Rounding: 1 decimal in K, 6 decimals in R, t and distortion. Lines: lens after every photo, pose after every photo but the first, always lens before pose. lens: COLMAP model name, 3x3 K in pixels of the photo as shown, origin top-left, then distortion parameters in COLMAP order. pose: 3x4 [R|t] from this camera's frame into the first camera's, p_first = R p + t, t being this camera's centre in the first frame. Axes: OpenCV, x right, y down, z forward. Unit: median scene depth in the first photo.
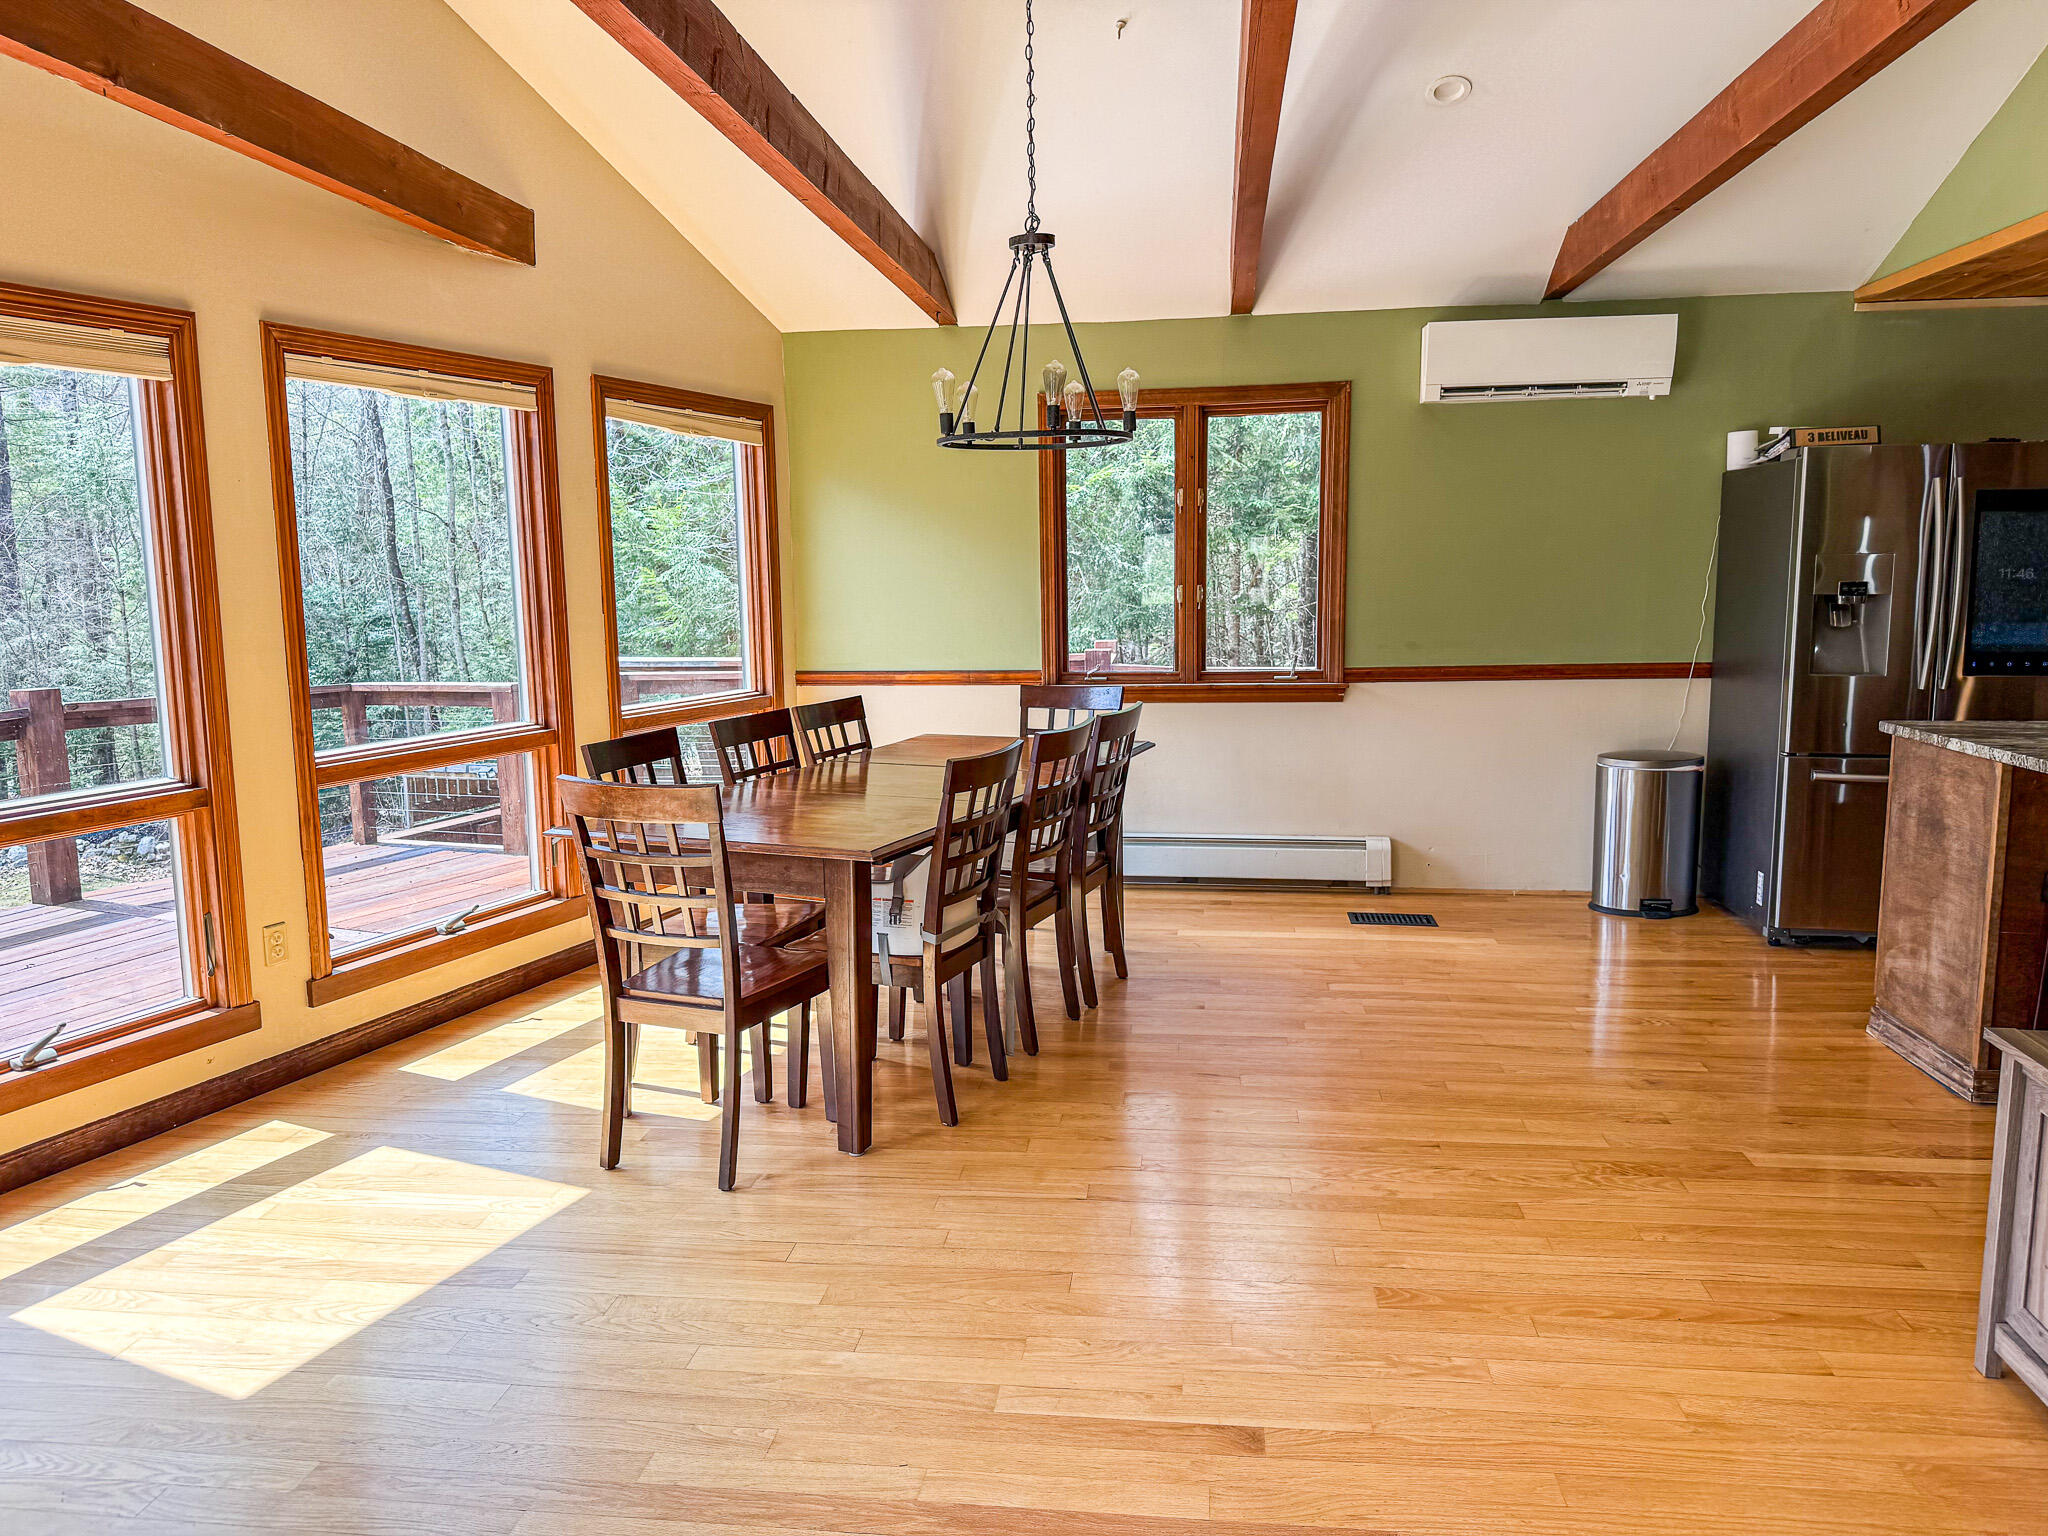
lens RADIAL K [[1439.8, 0, 1032.7], [0, 1439.8, 750.6], [0, 0, 1]] dist [0.069593, -0.086299]
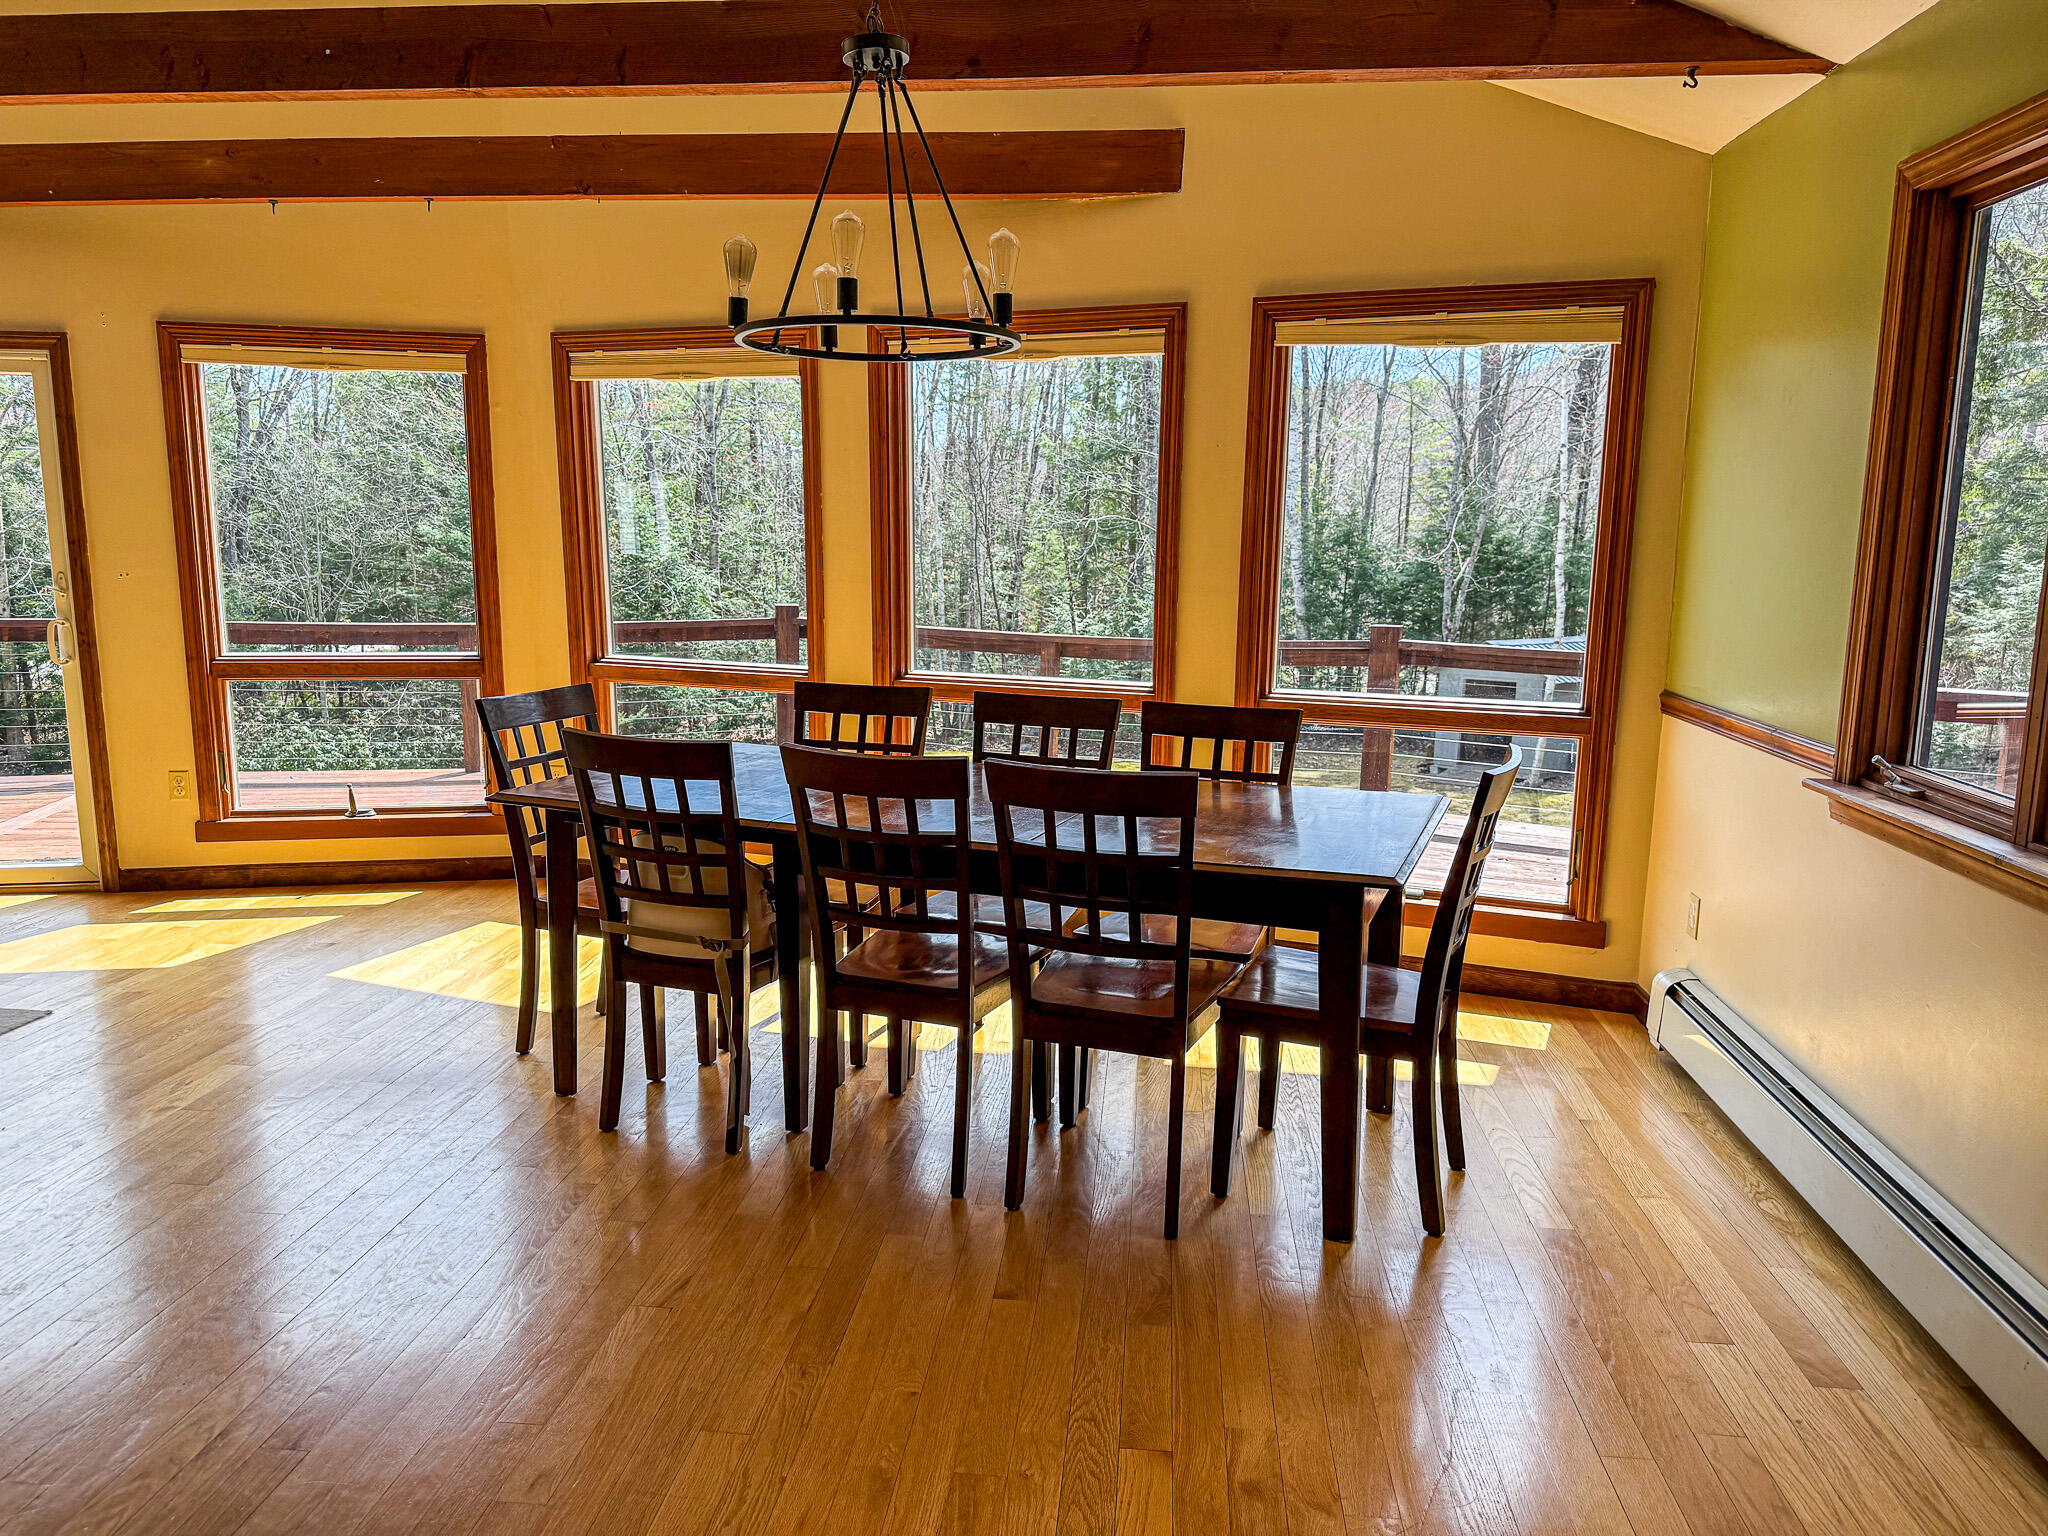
lens RADIAL K [[1439.8, 0, 1014.5], [0, 1439.8, 775.5], [0, 0, 1]] dist [0.069593, -0.086299]
pose [[0.021447, 0.182823, -0.982912, 0.544187], [-0.139846, 0.974021, 0.178118, -0.106465], [0.989941, 0.133637, 0.046457, 0.786111]]
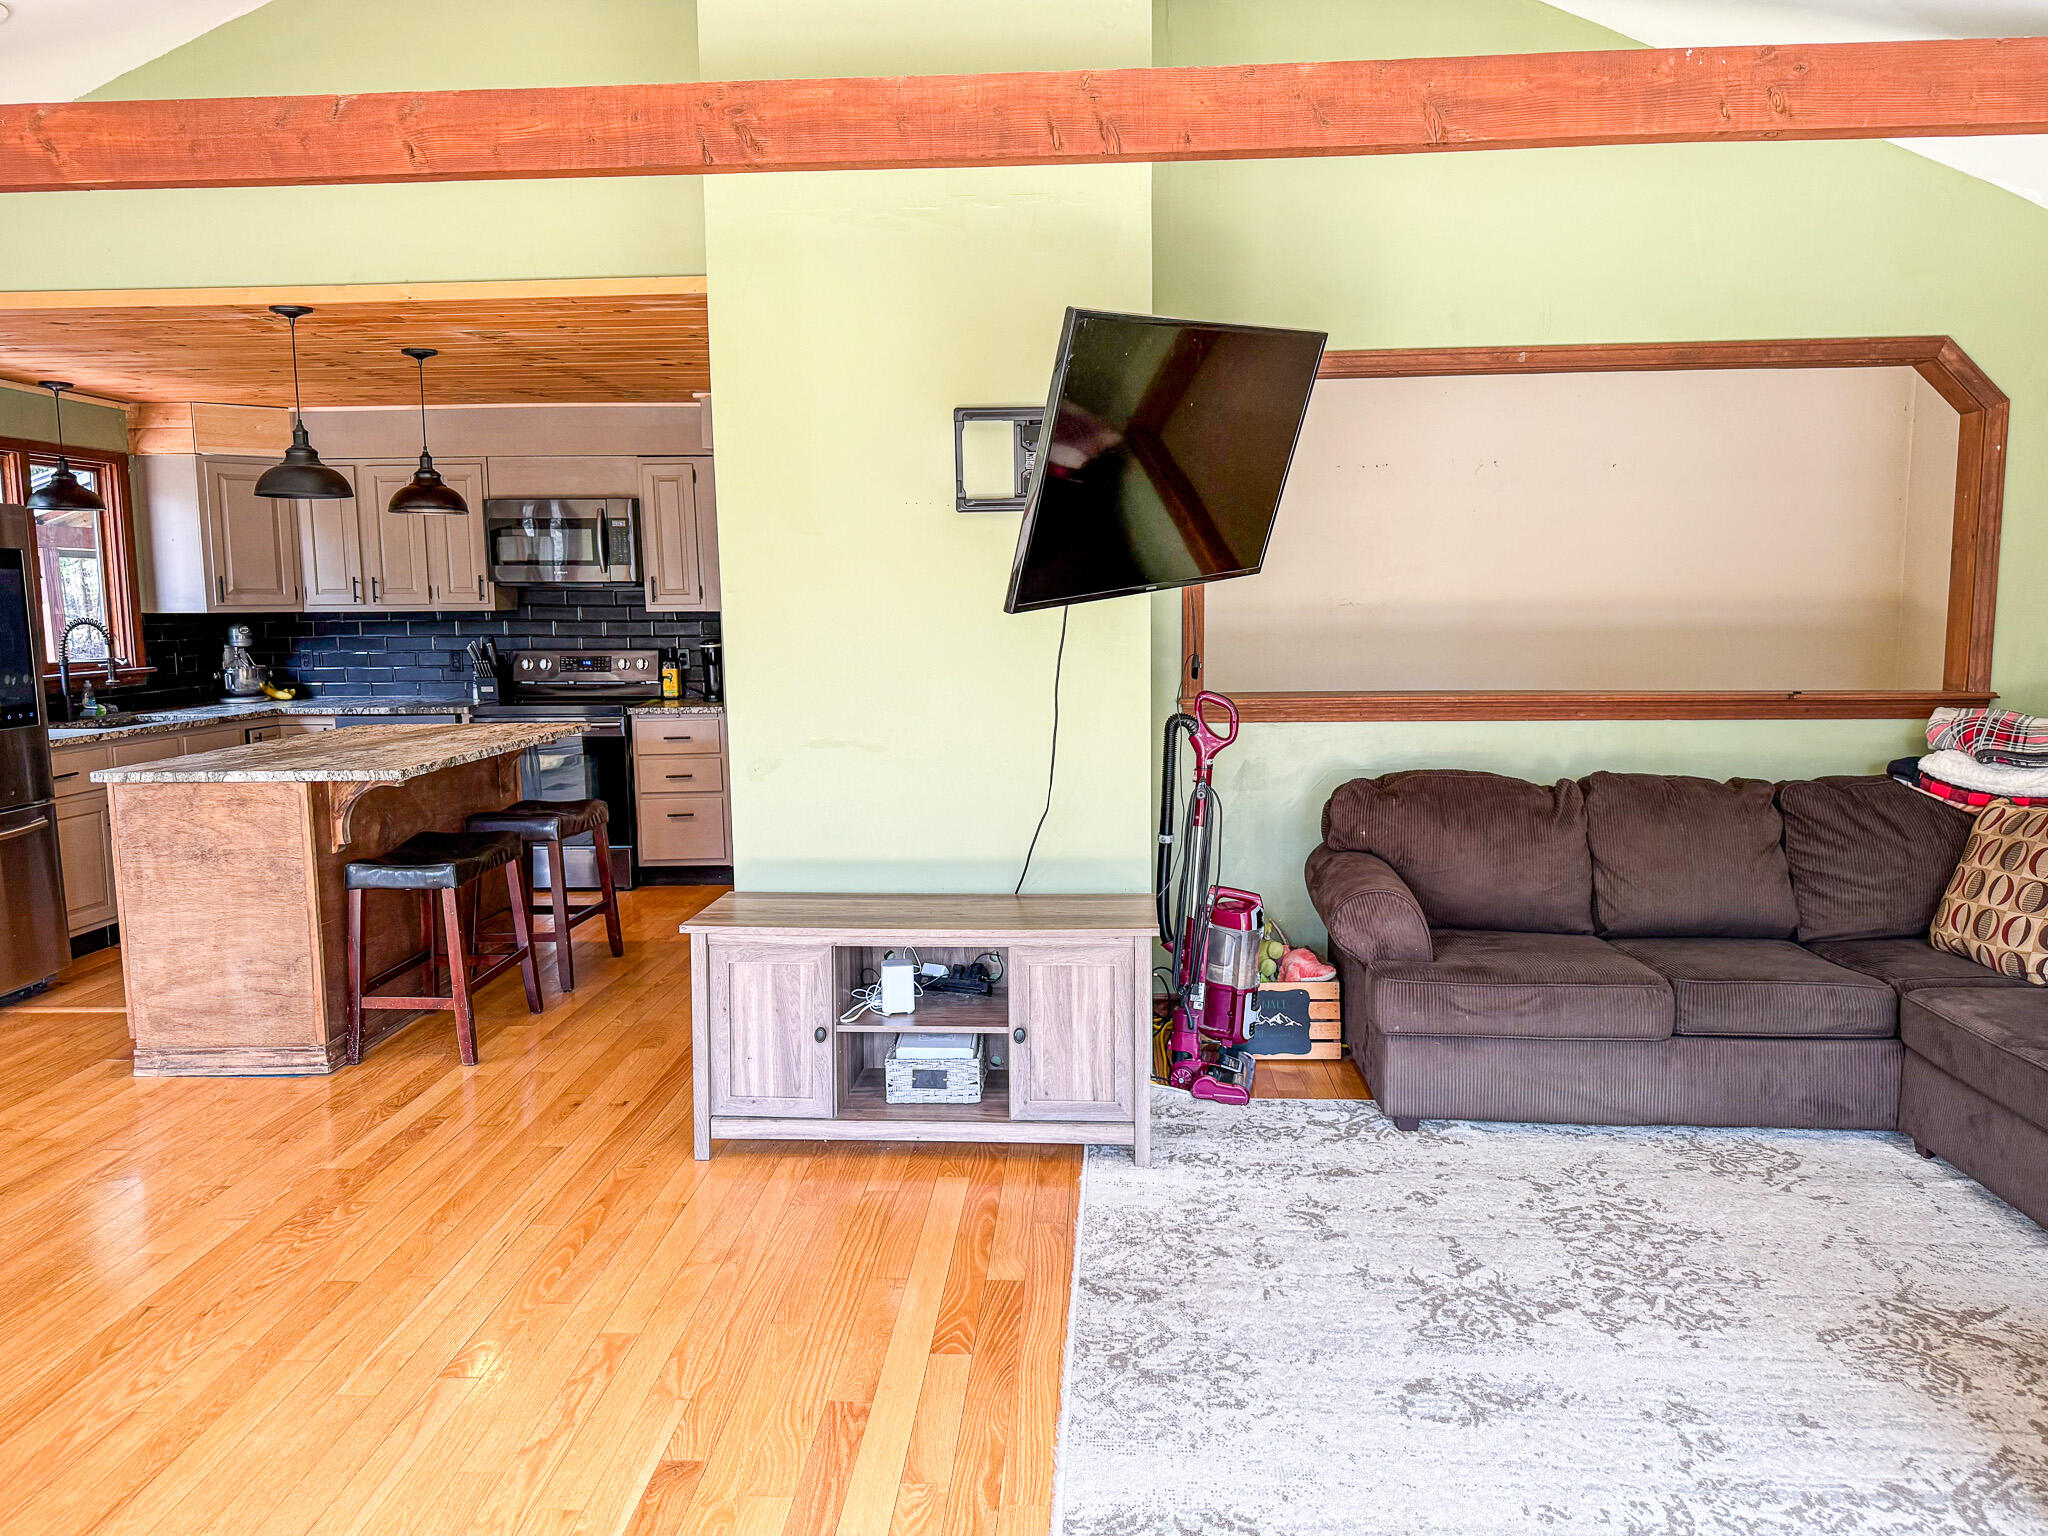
lens RADIAL K [[1439.8, 0, 1023.3], [0, 1439.8, 770.0], [0, 0, 1]] dist [0.069593, -0.086299]
pose [[-0.067053, -0.108566, 0.991825, -0.352160], [0.141578, 0.982969, 0.117168, -0.037271], [-0.987654, 0.148277, -0.050540, 0.319220]]
